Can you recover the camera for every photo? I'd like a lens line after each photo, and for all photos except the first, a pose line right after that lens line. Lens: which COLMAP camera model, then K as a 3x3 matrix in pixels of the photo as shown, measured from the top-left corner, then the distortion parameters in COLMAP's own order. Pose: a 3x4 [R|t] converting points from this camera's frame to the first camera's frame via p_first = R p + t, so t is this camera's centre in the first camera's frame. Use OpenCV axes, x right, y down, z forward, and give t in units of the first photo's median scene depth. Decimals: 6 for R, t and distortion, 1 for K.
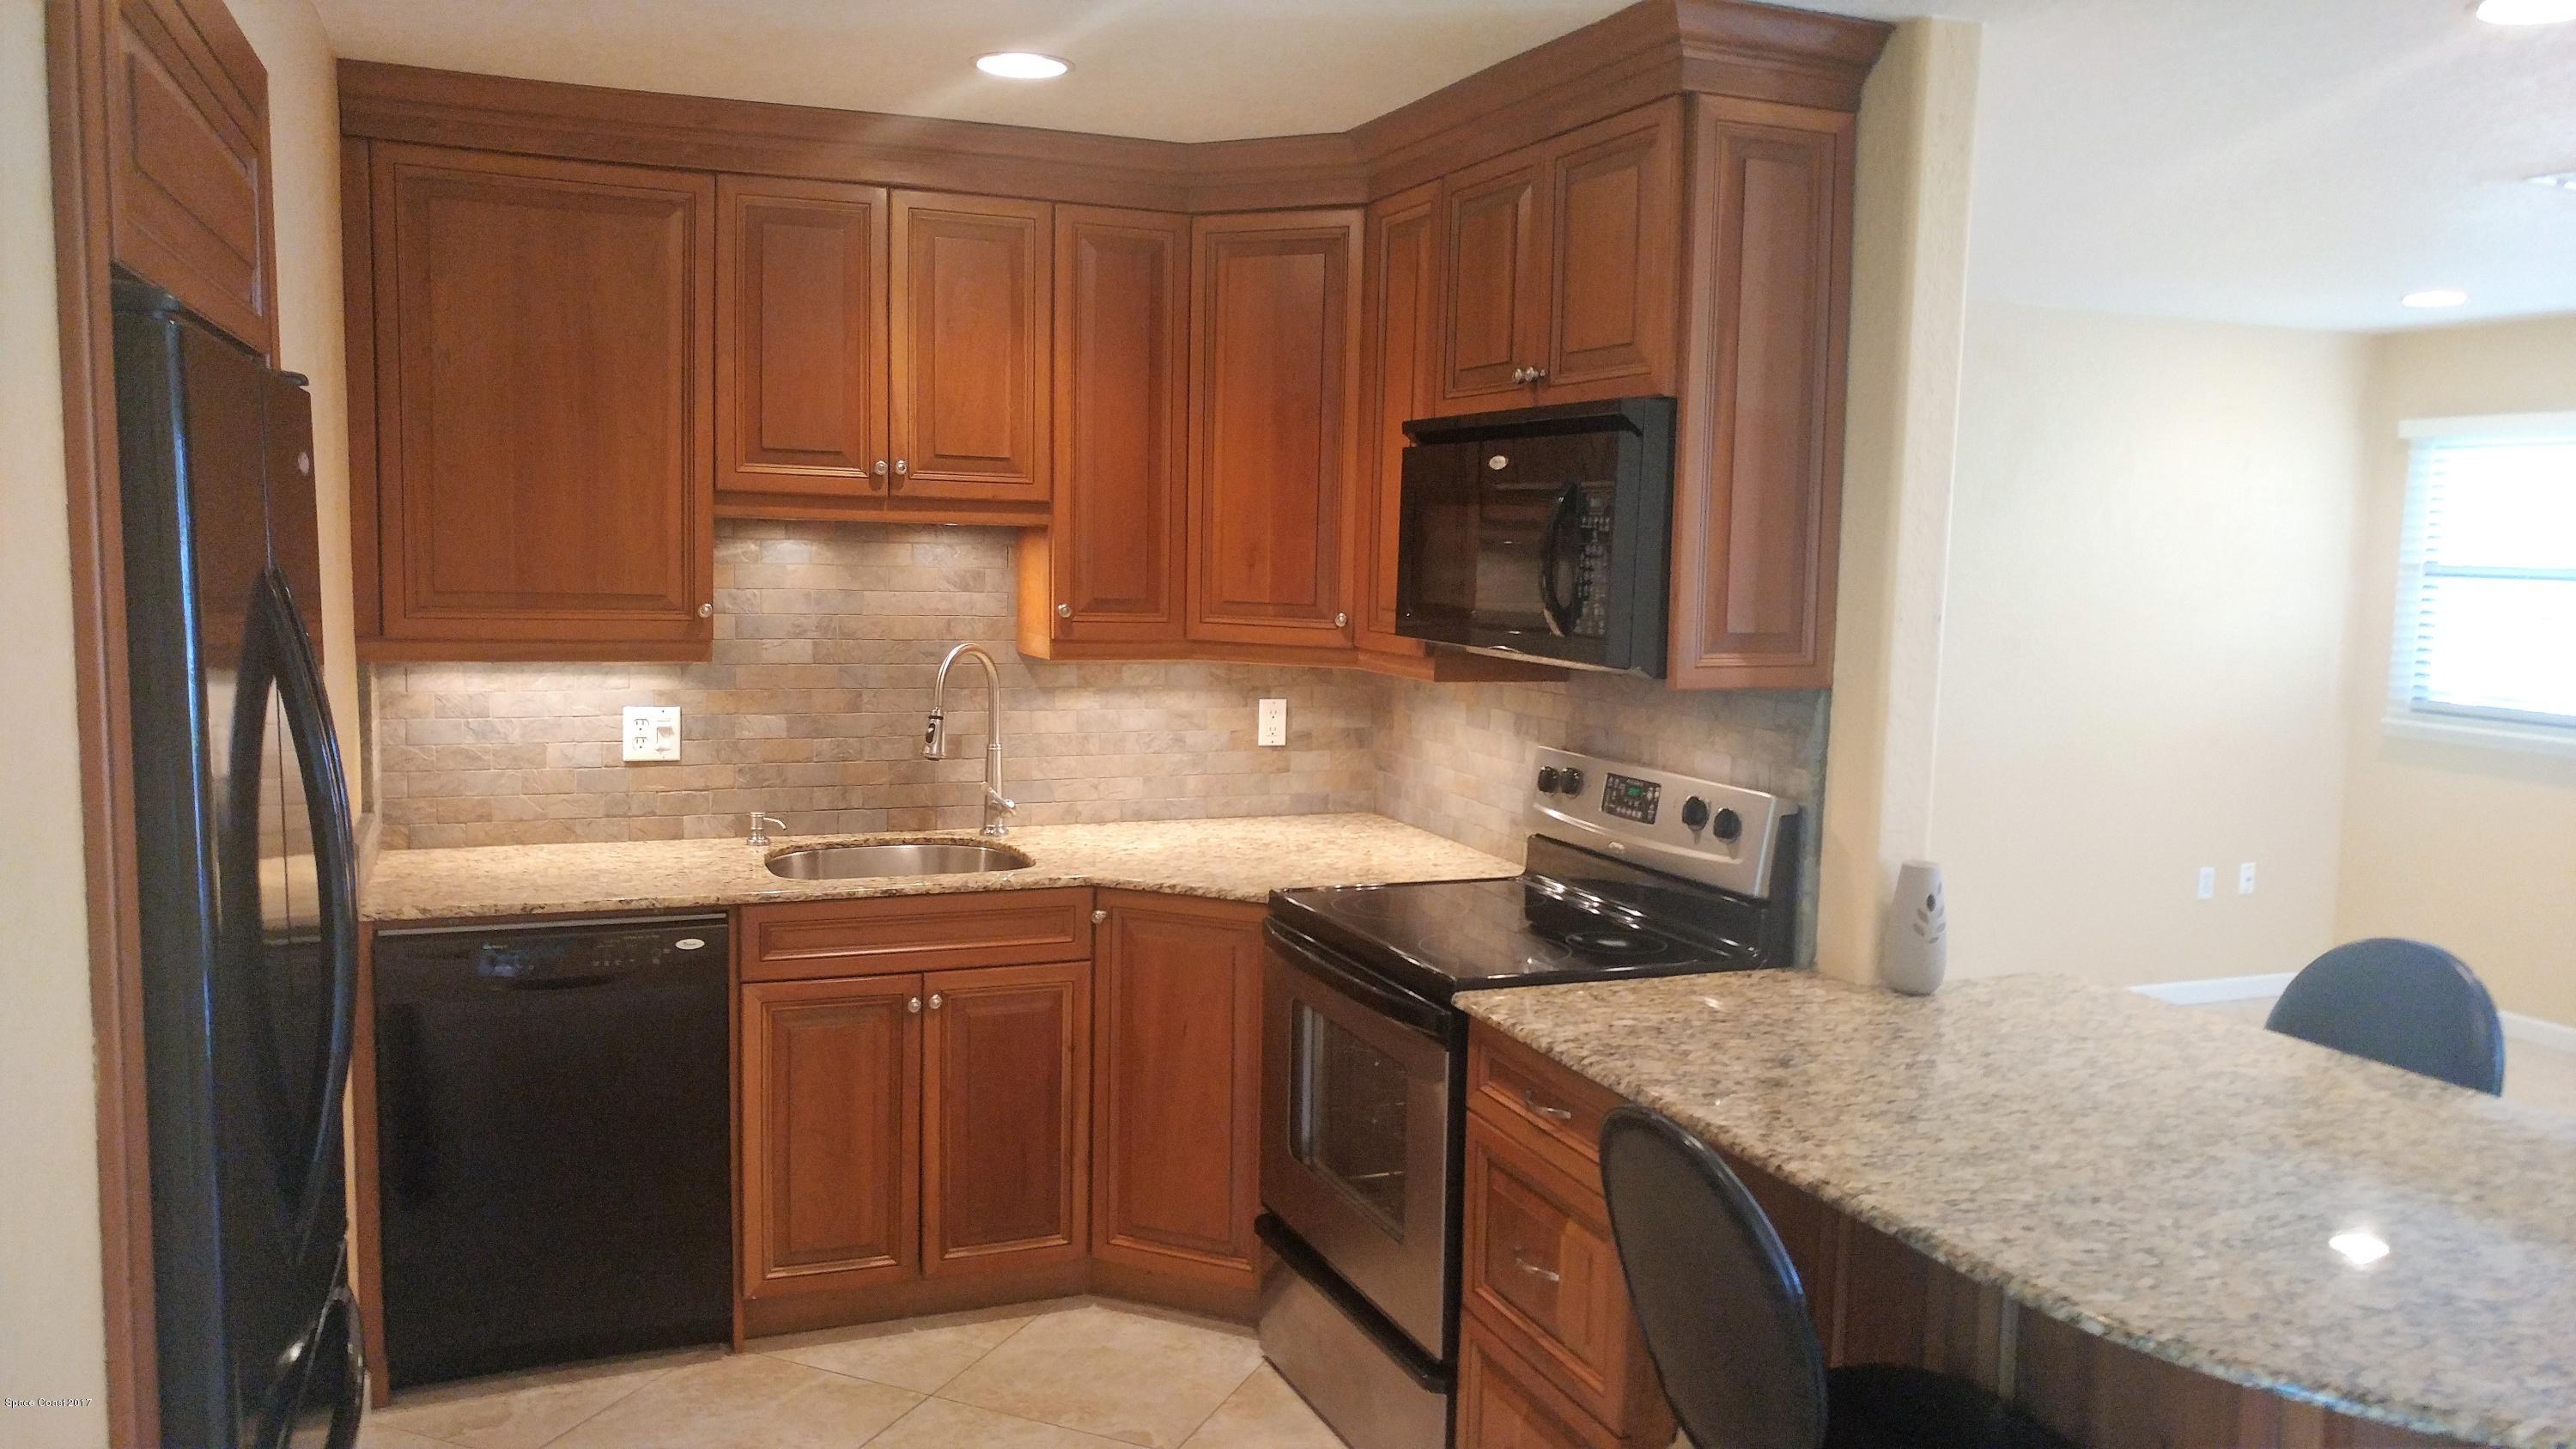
lens RADIAL K [[1842.3, 0, 1281.0], [0, 1842.3, 727.0], [0, 0, 1]] dist [-0.018456, -0.000517]
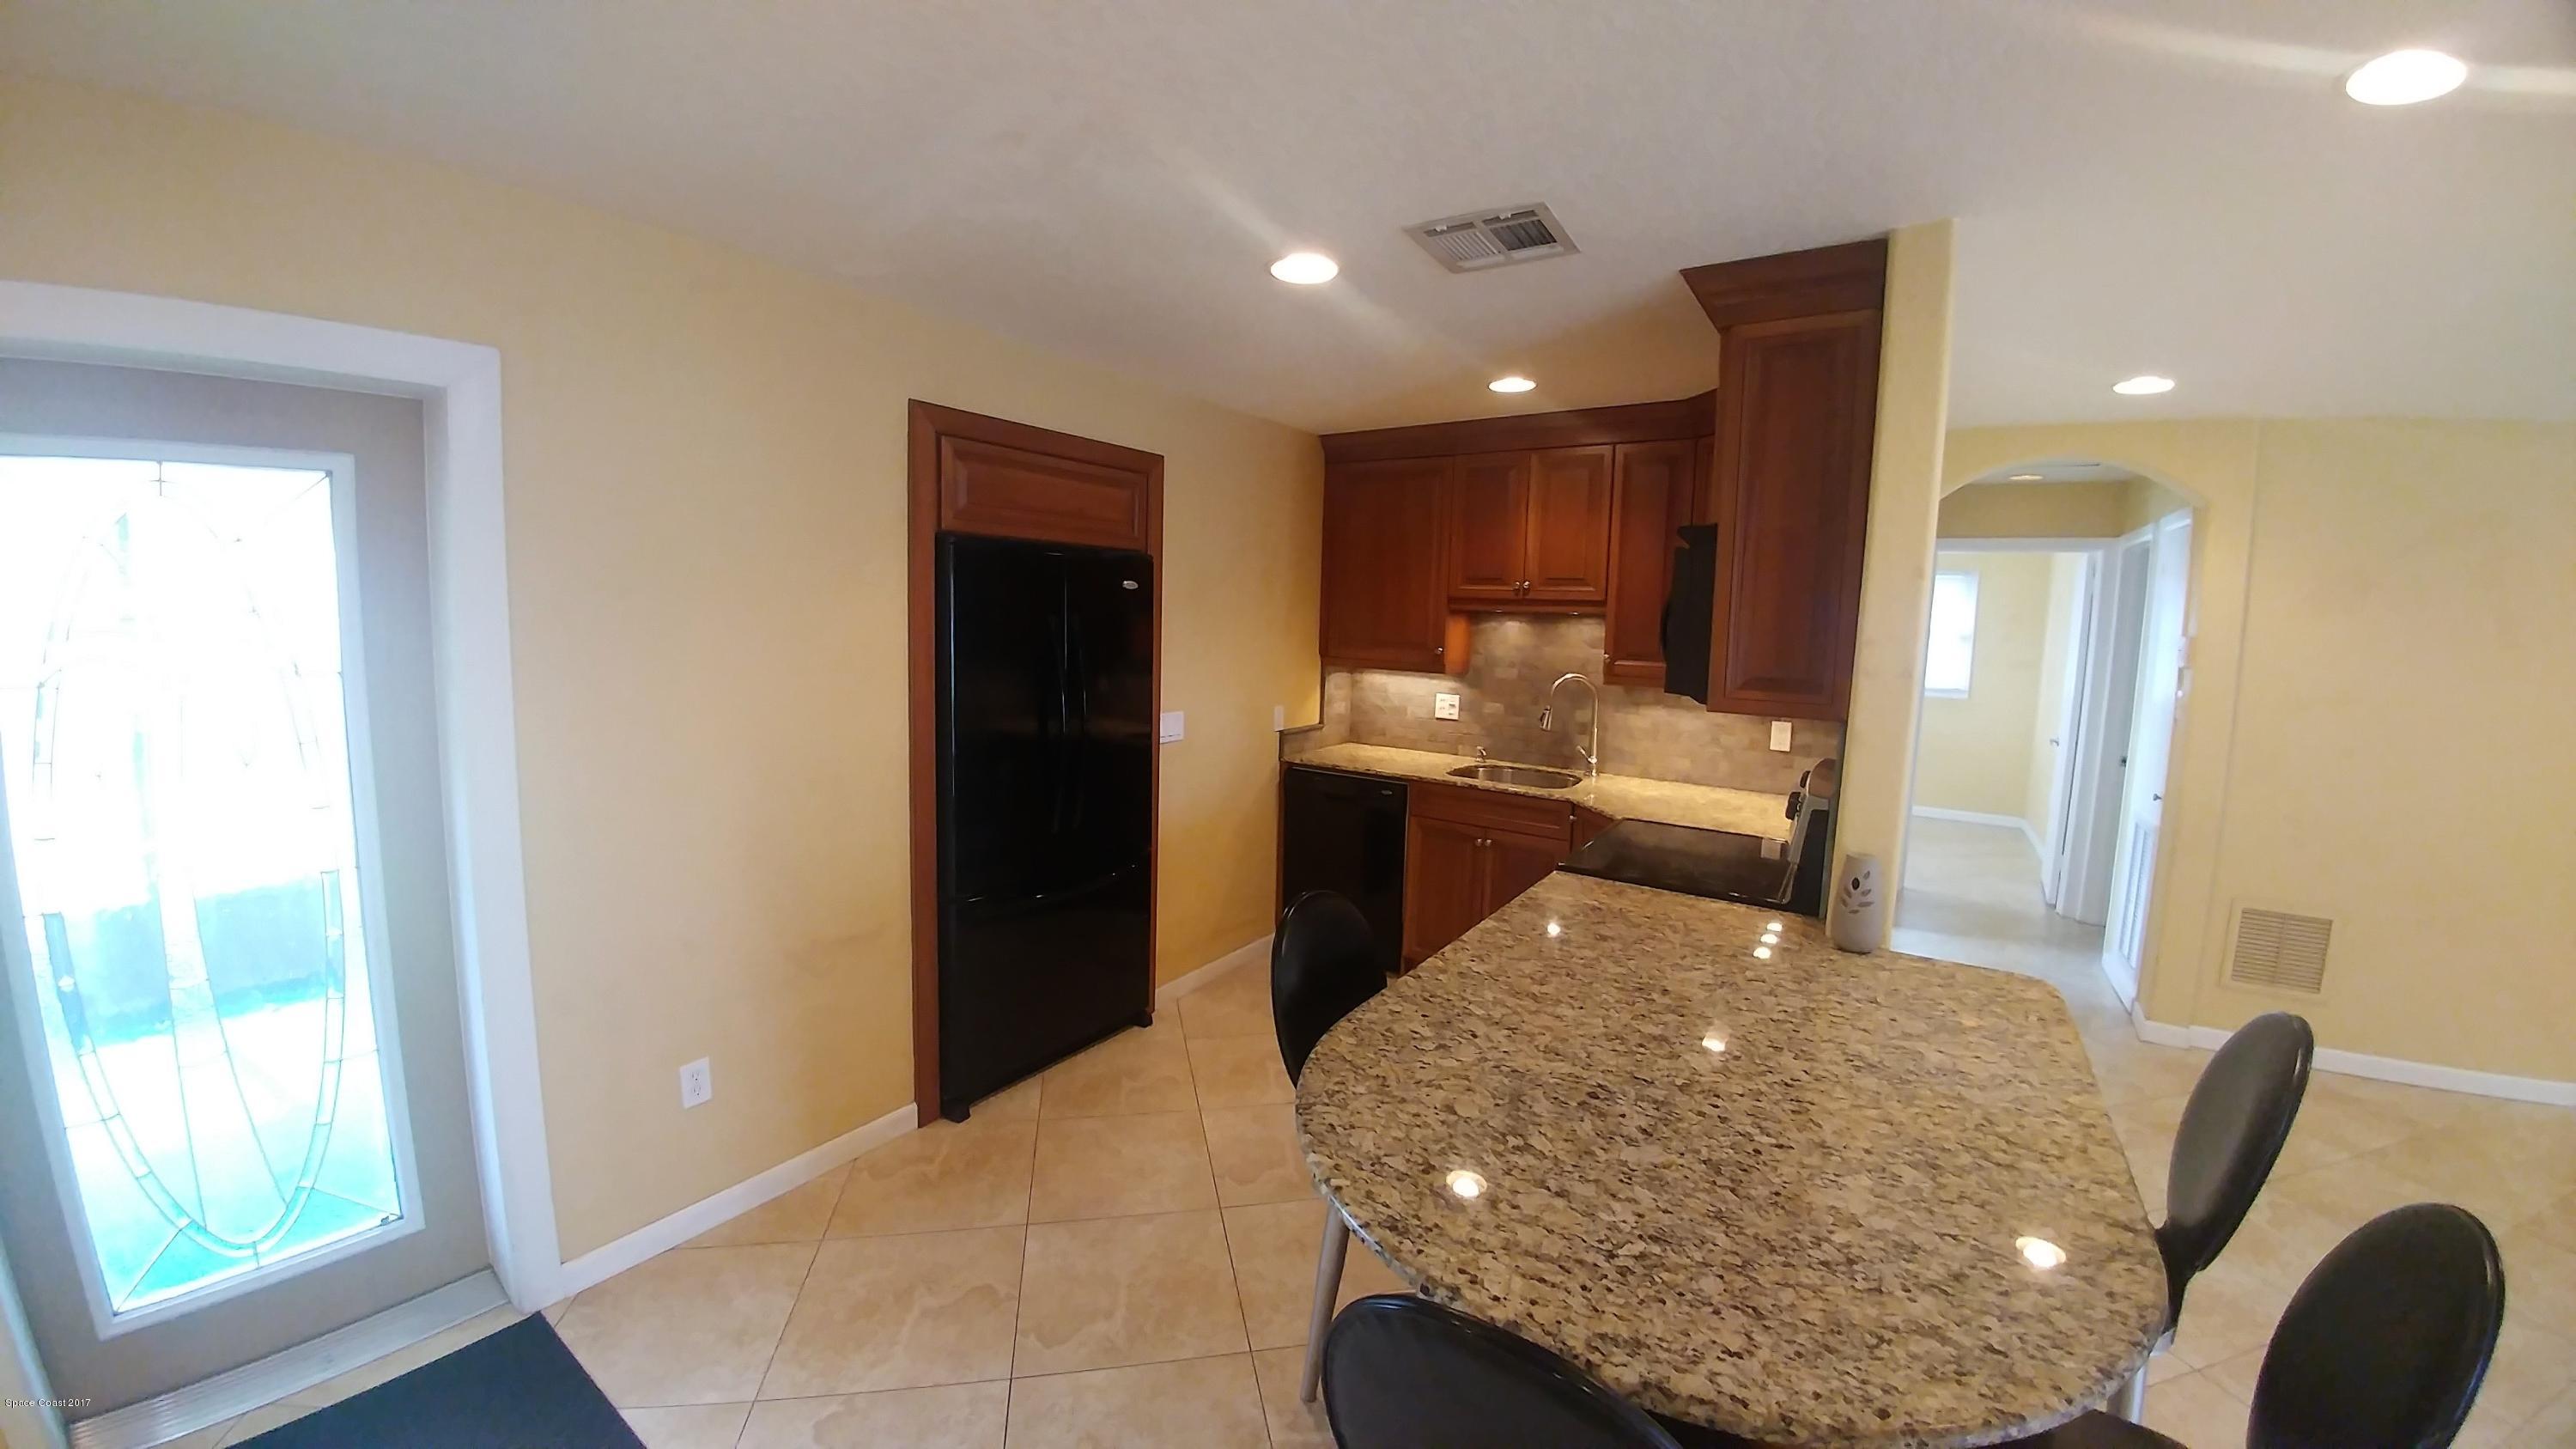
lens RADIAL K [[930.5, 0, 1268.6], [0, 930.5, 700.4], [0, 0, 1]] dist [-0.027495, -0.012824]
pose [[0.547483, 0.074714, -0.833475, 0.508664], [-0.102551, 0.994489, 0.021785, -0.006448], [0.830509, 0.073547, 0.552128, 0.202334]]
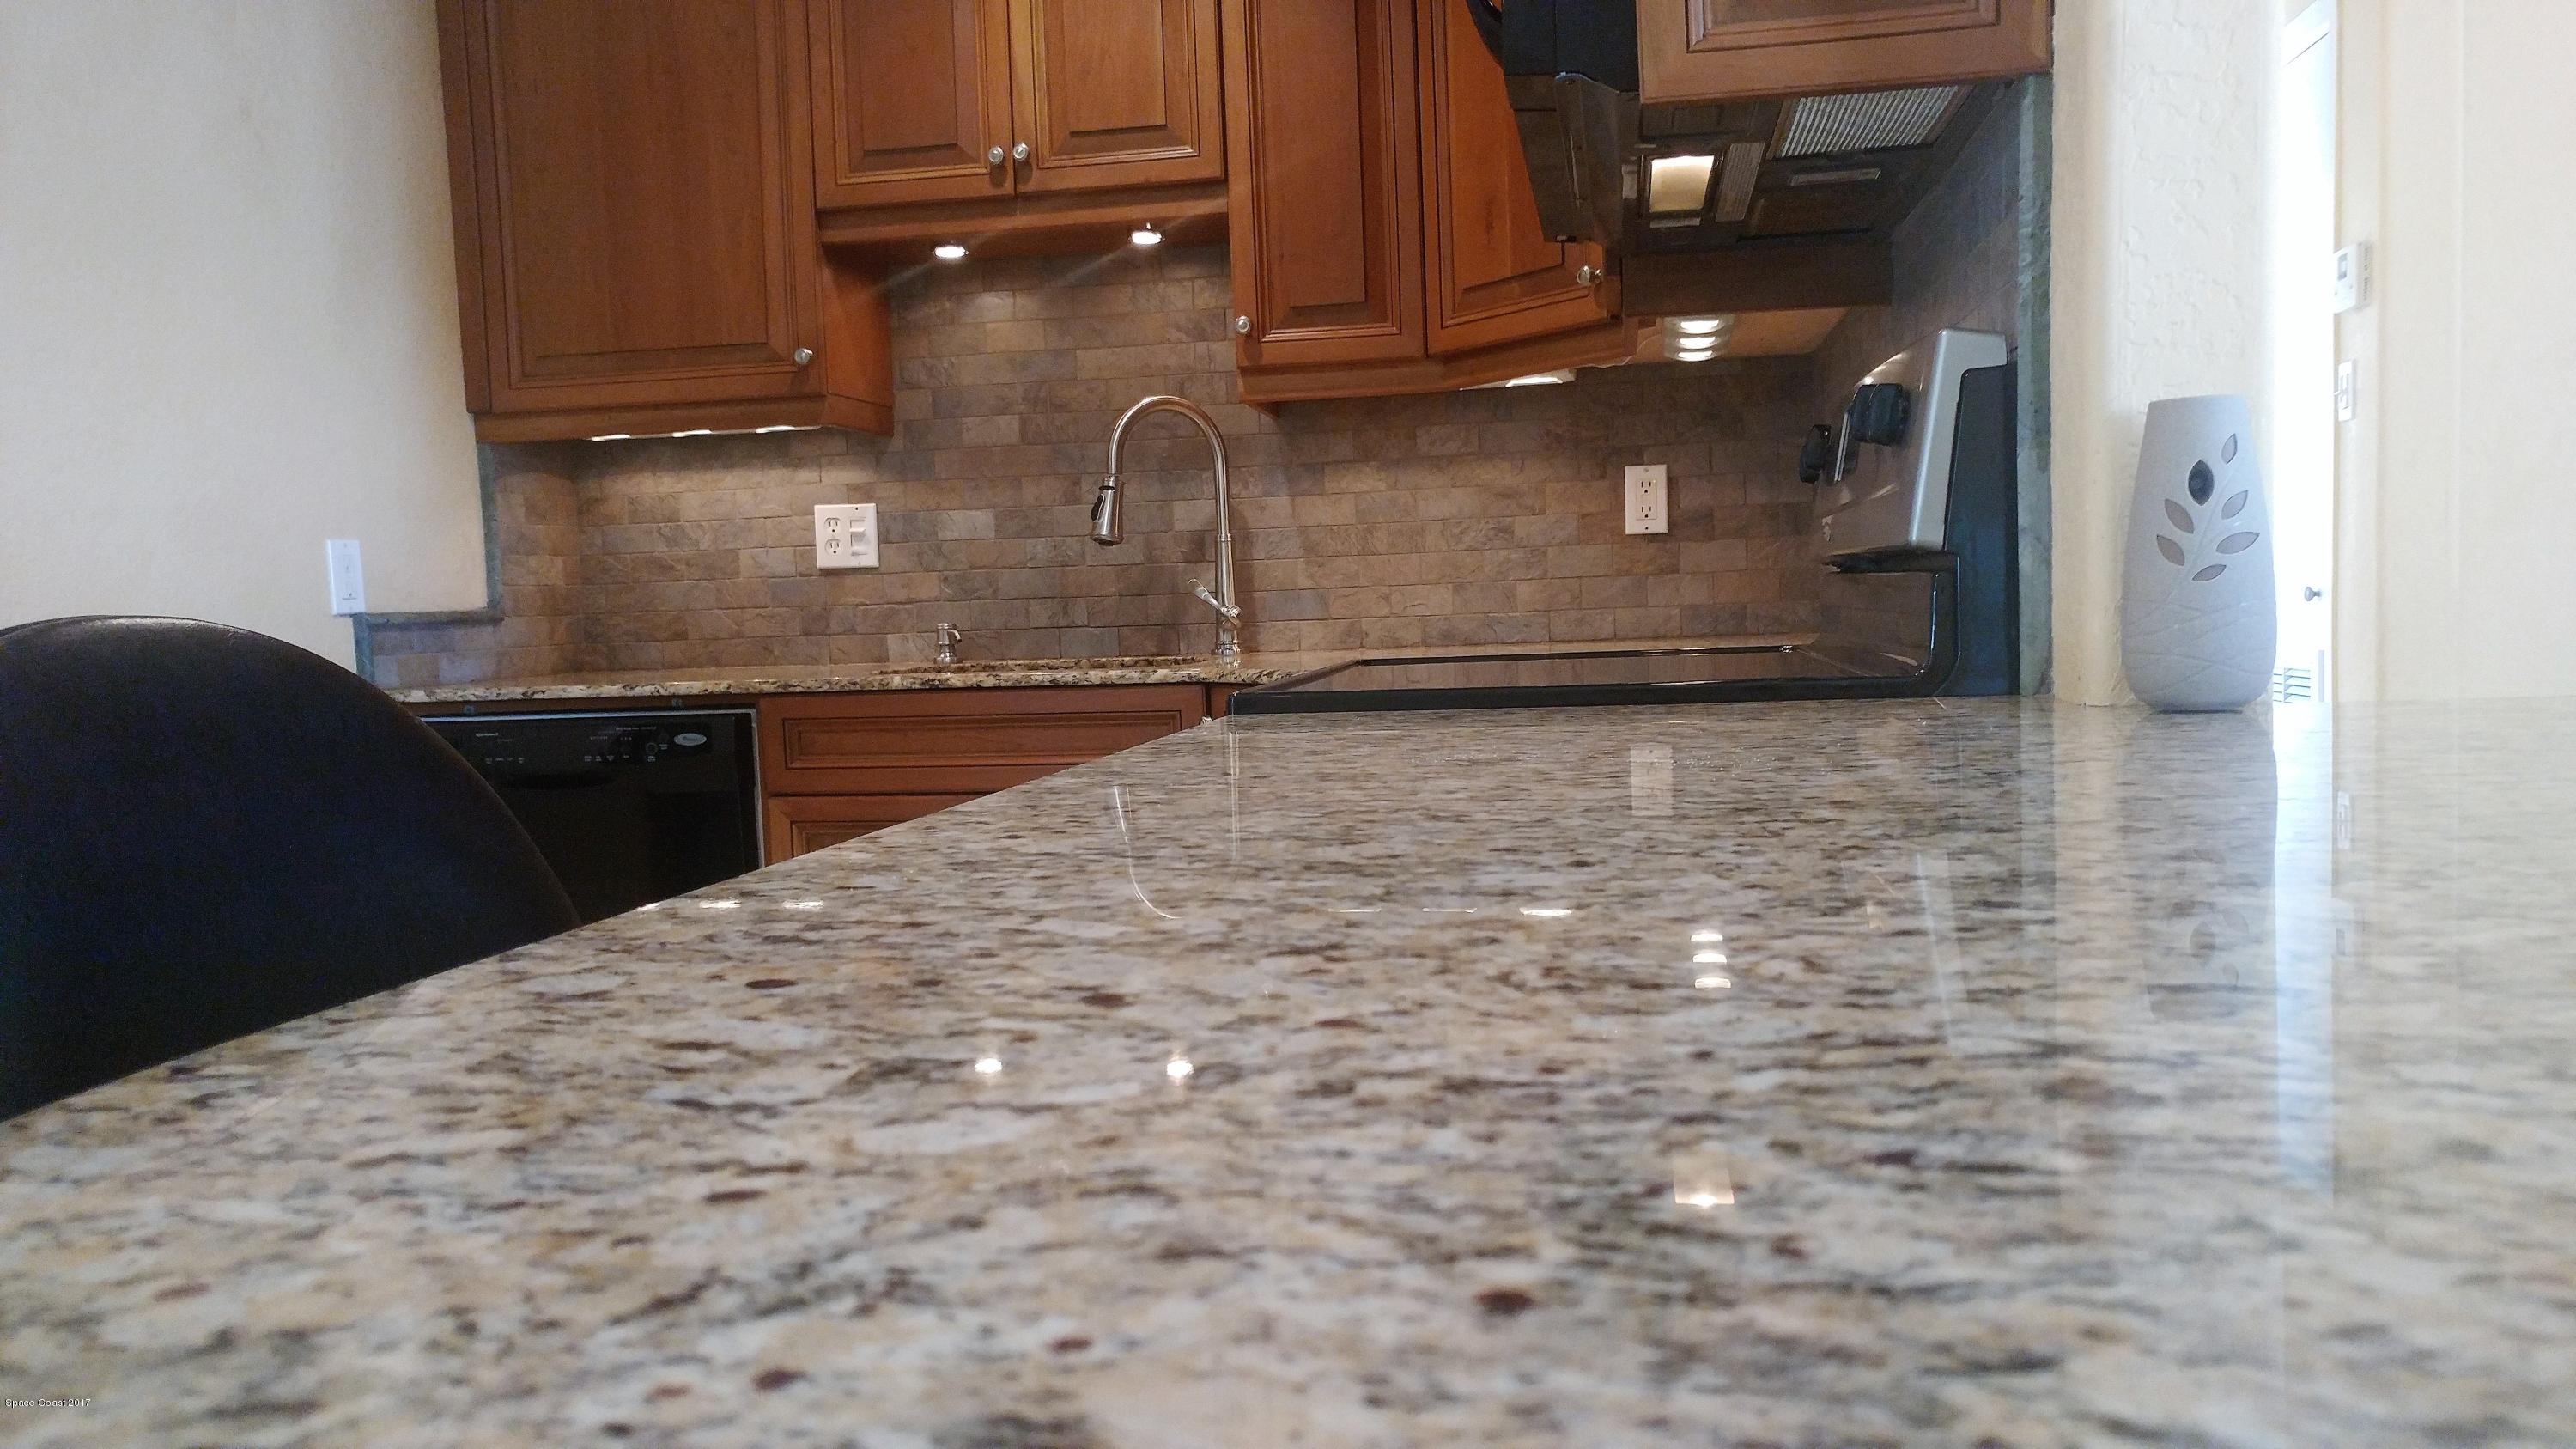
lens RADIAL K [[1838.2, 0, 1301.8], [0, 1838.2, 739.3], [0, 0, 1]] dist [0.137227, -0.570049]
pose [[0.843690, -0.013562, -0.536660, 0.308349], [0.000670, 0.999707, -0.024211, 0.124543], [0.536831, 0.020067, 0.843451, 0.414947]]
